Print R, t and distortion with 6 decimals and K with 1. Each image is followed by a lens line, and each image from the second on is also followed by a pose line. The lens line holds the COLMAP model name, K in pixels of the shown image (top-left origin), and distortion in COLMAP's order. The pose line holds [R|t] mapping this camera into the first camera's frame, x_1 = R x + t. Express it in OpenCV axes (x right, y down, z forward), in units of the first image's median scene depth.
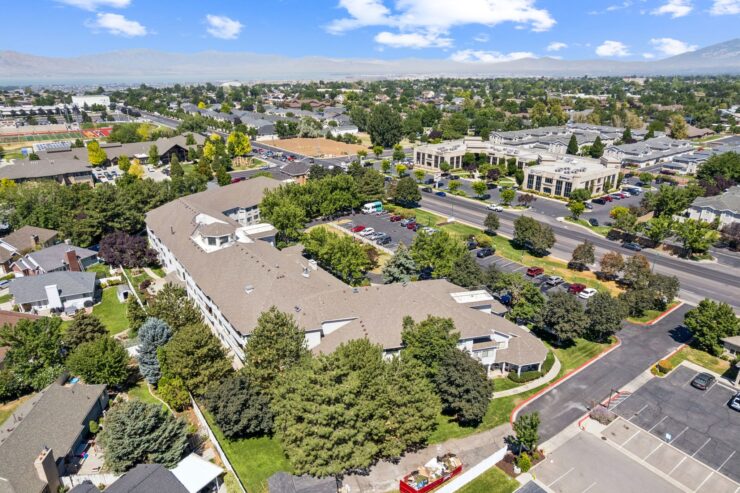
lens RADIAL K [[470.5, 0, 370.0], [0, 470.5, 246.5], [0, 0, 1]] dist [-0.060593, 0.049411]
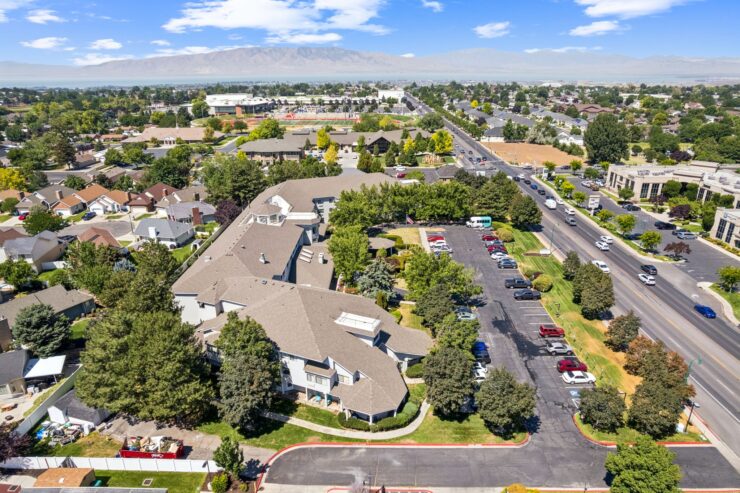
lens RADIAL K [[470.5, 0, 370.0], [0, 470.5, 246.5], [0, 0, 1]] dist [-0.060593, 0.049411]
pose [[0.804677, 0.212392, -0.554423, 0.351967], [-0.211558, 0.975101, 0.066497, -0.051220], [0.554741, 0.063784, 0.829574, 0.117482]]
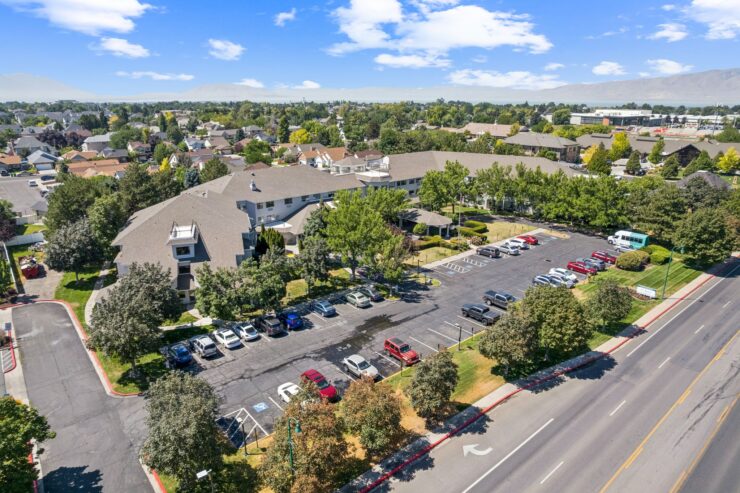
lens RADIAL K [[470.5, 0, 370.0], [0, 470.5, 246.5], [0, 0, 1]] dist [-0.060593, 0.049411]
pose [[0.081839, 0.312628, -0.946343, 0.540817], [-0.352140, 0.897355, 0.265992, -0.115728], [0.932362, 0.311477, 0.183528, 0.581072]]
